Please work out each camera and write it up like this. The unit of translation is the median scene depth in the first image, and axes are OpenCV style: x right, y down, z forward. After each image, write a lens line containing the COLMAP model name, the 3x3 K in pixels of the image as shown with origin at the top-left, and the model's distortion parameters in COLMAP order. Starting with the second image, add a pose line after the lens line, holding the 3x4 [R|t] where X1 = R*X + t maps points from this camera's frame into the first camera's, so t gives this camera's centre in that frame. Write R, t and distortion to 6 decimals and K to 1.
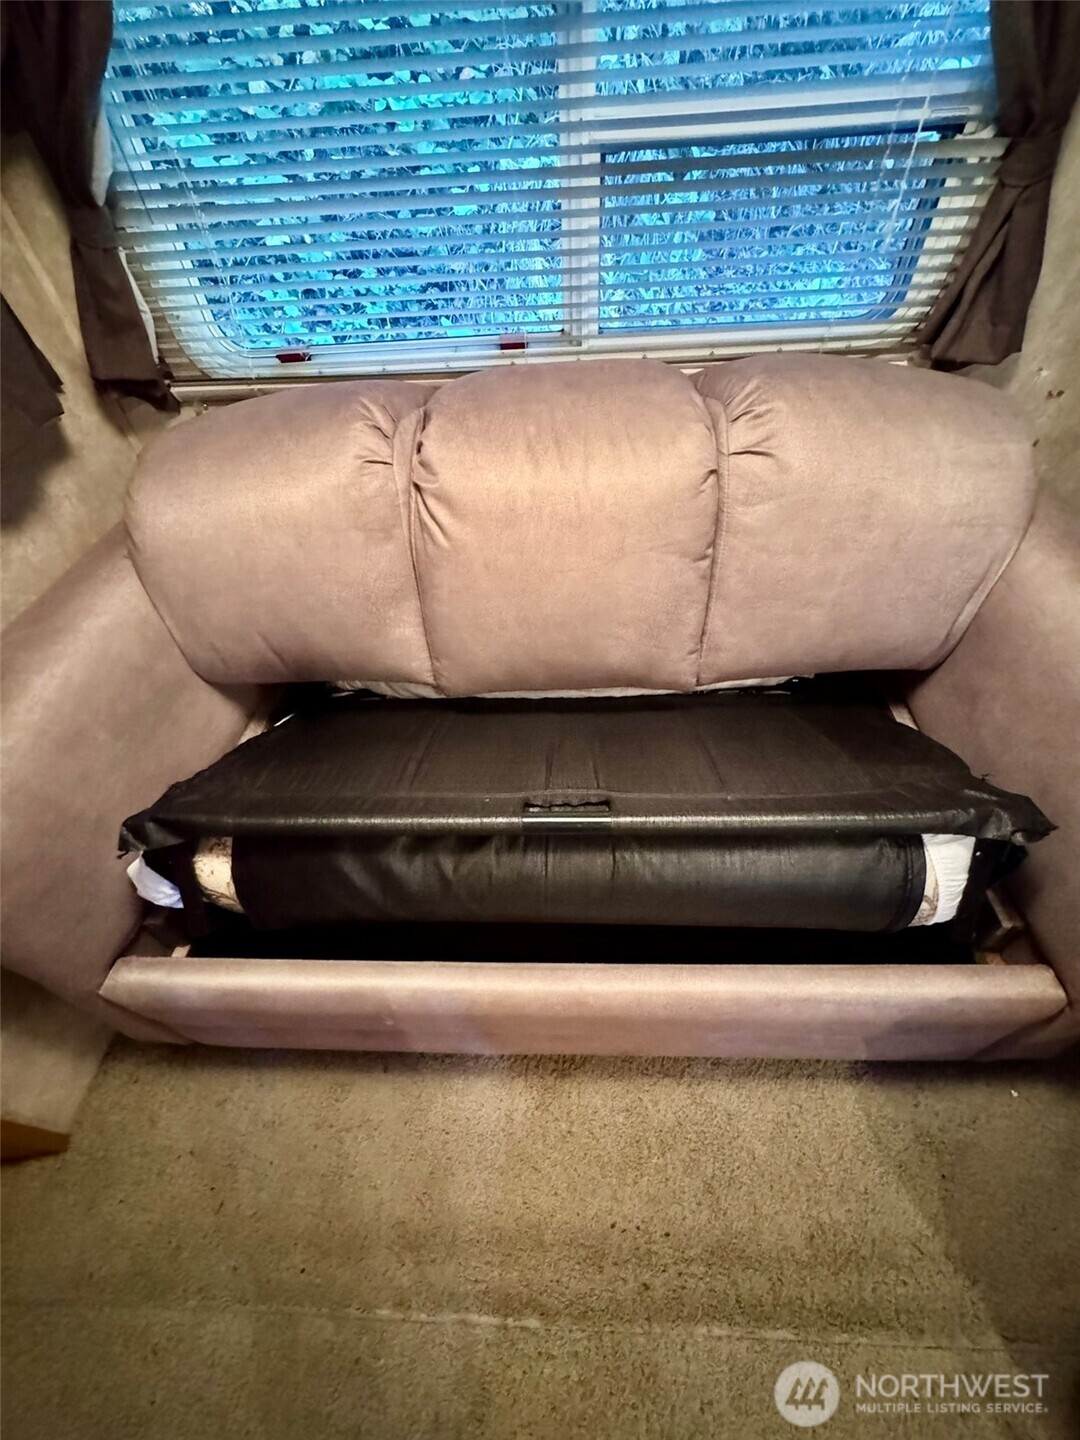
lens RADIAL K [[575.7, 0, 538.3], [0, 575.7, 722.3], [0, 0, 1]] dist [0.000304, -0.000472]
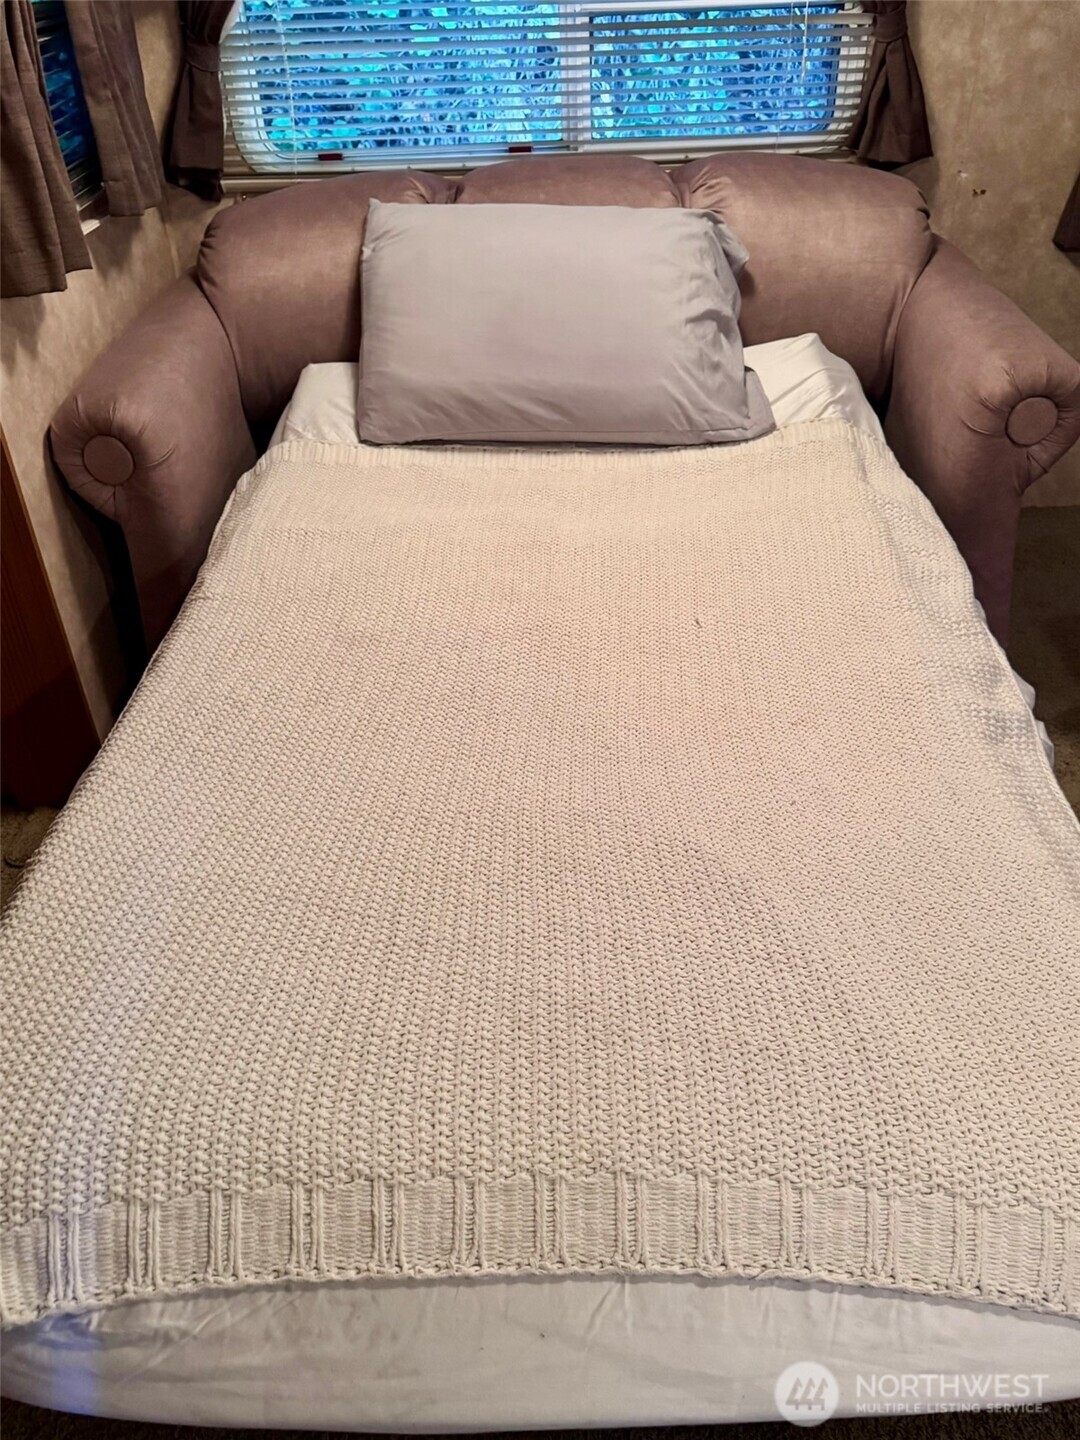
lens RADIAL K [[1178.5, 0, 540.1], [0, 1178.5, 719.3], [0, 0, 1]] dist [0.007387, -0.003624]
pose [[0.999324, -0.004757, 0.036446, -0.105417], [0.012244, 0.978039, -0.208061, 1.088298], [-0.034655, 0.208366, 0.977437, -1.233716]]
